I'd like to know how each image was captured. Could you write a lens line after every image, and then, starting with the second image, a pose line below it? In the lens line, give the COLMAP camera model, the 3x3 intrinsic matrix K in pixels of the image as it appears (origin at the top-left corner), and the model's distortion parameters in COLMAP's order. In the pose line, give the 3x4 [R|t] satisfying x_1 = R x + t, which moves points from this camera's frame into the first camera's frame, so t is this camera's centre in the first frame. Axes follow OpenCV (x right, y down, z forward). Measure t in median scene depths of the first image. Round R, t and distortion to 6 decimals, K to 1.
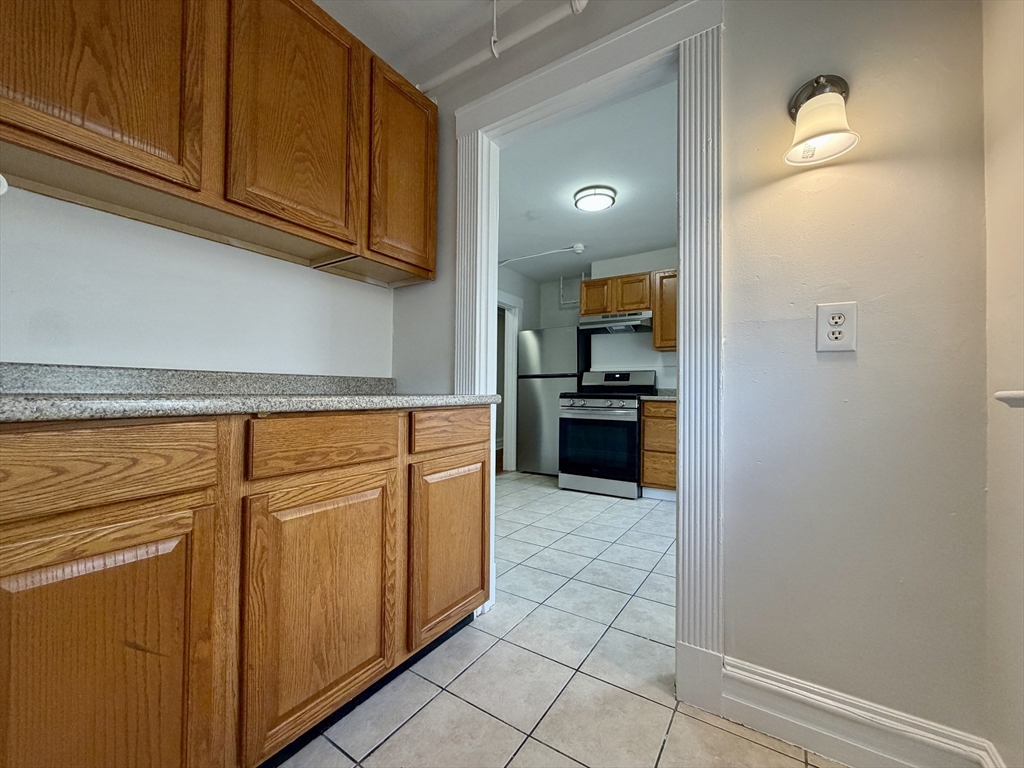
lens RADIAL K [[410.7, 0, 508.2], [0, 410.7, 379.3], [0, 0, 1]] dist [0.001359, 0.000012]
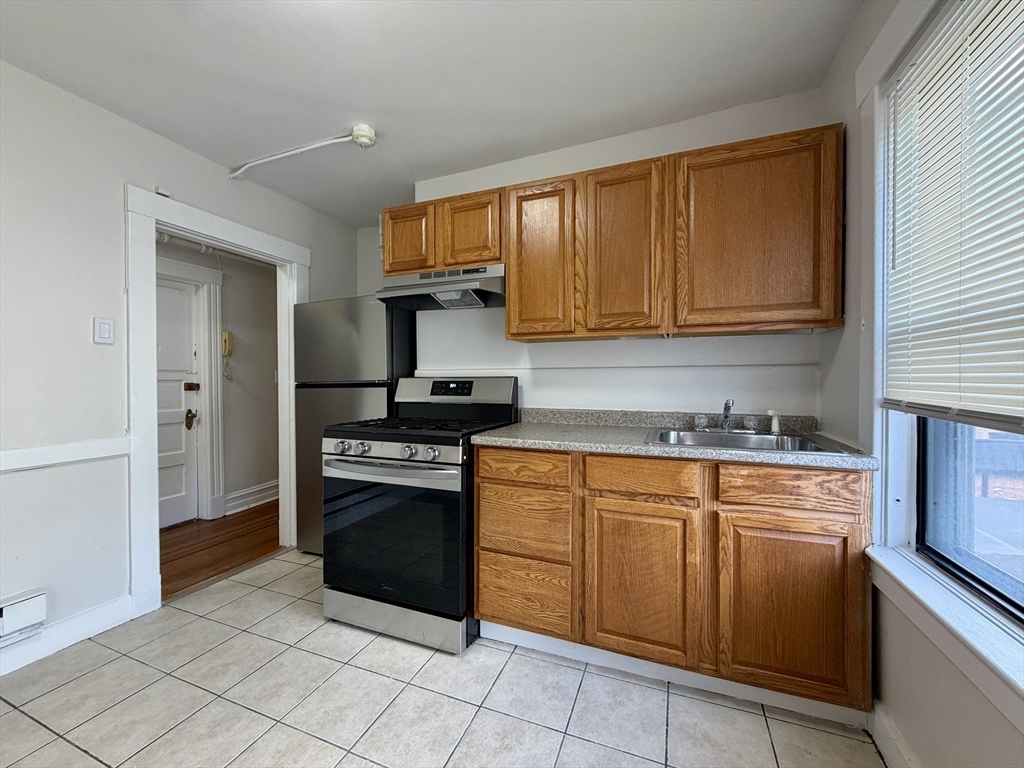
lens RADIAL K [[410.7, 0, 509.9], [0, 410.7, 384.7], [0, 0, 1]] dist [0.001359, 0.000012]
pose [[0.978677, -0.020554, 0.204375, 0.238653], [0.010910, 0.998778, 0.048202, -0.037275], [-0.205116, -0.044945, 0.977705, 0.464034]]
